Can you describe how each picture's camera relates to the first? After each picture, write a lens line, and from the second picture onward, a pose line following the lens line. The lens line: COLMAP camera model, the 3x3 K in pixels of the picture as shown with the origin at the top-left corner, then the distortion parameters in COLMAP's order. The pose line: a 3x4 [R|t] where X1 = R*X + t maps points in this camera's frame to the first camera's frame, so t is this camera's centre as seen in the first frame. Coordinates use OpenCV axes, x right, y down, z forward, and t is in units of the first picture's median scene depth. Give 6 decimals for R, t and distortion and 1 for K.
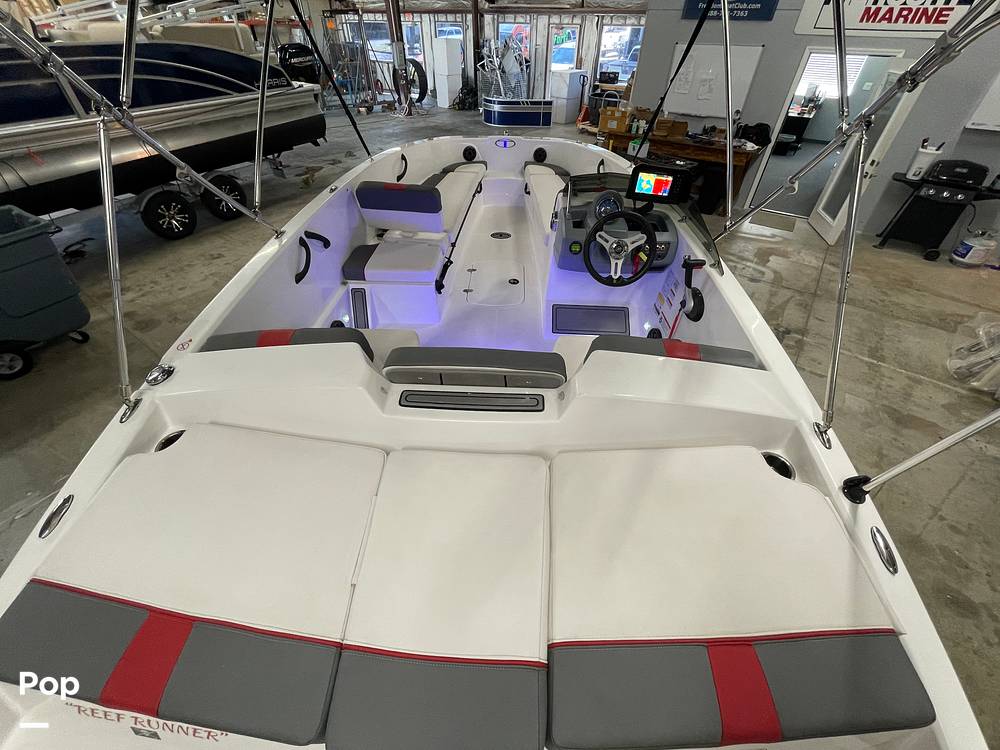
lens RADIAL K [[405.5, 0, 502.5], [0, 405.5, 373.1], [0, 0, 1]] dist [-0.007866, 0.000060]
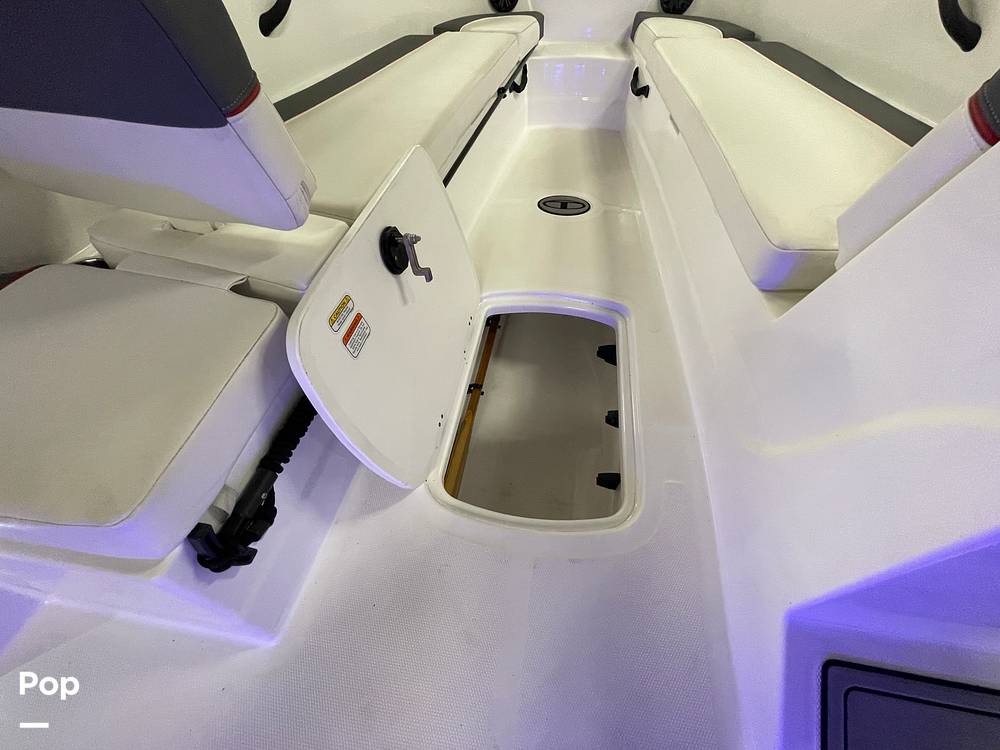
lens RADIAL K [[405.5, 0, 504.8], [0, 405.5, 372.4], [0, 0, 1]] dist [-0.007866, 0.000060]
pose [[0.992900, 0.075418, -0.091989, -0.006970], [-0.062624, 0.988891, 0.134805, -0.129453], [0.101133, -0.128087, 0.986593, 0.332984]]
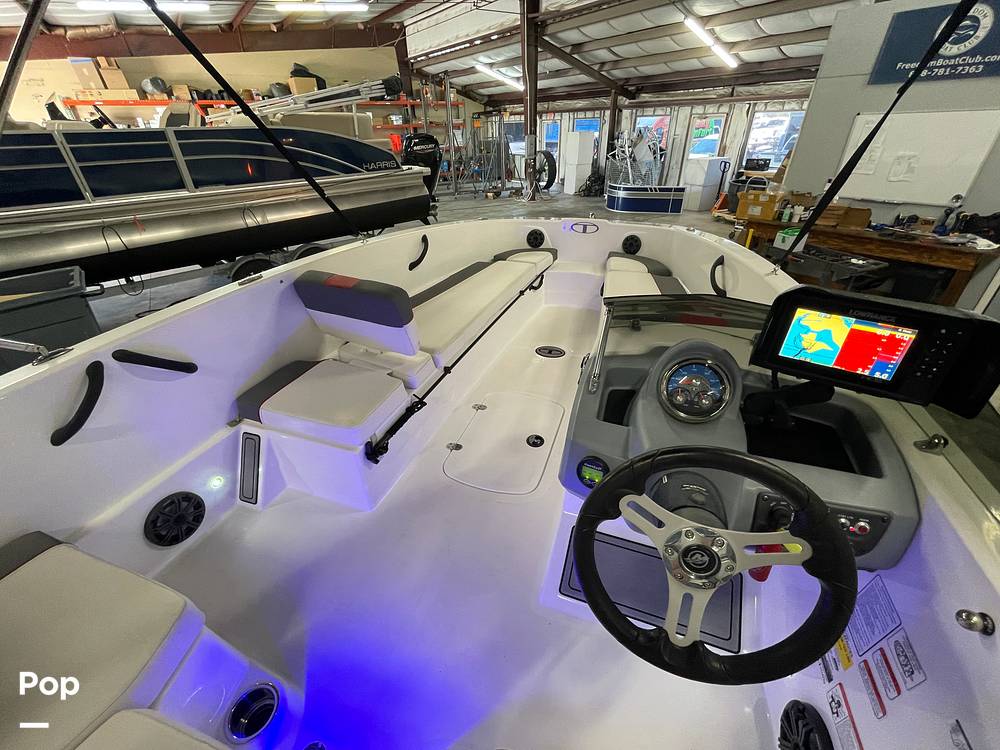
lens RADIAL K [[405.5, 0, 500.1], [0, 405.5, 370.9], [0, 0, 1]] dist [-0.007866, 0.000060]
pose [[0.950900, 0.130614, -0.280586, 0.062397], [-0.177792, 0.972602, -0.149781, -0.107635], [0.253335, 0.192313, 0.948070, 0.191959]]
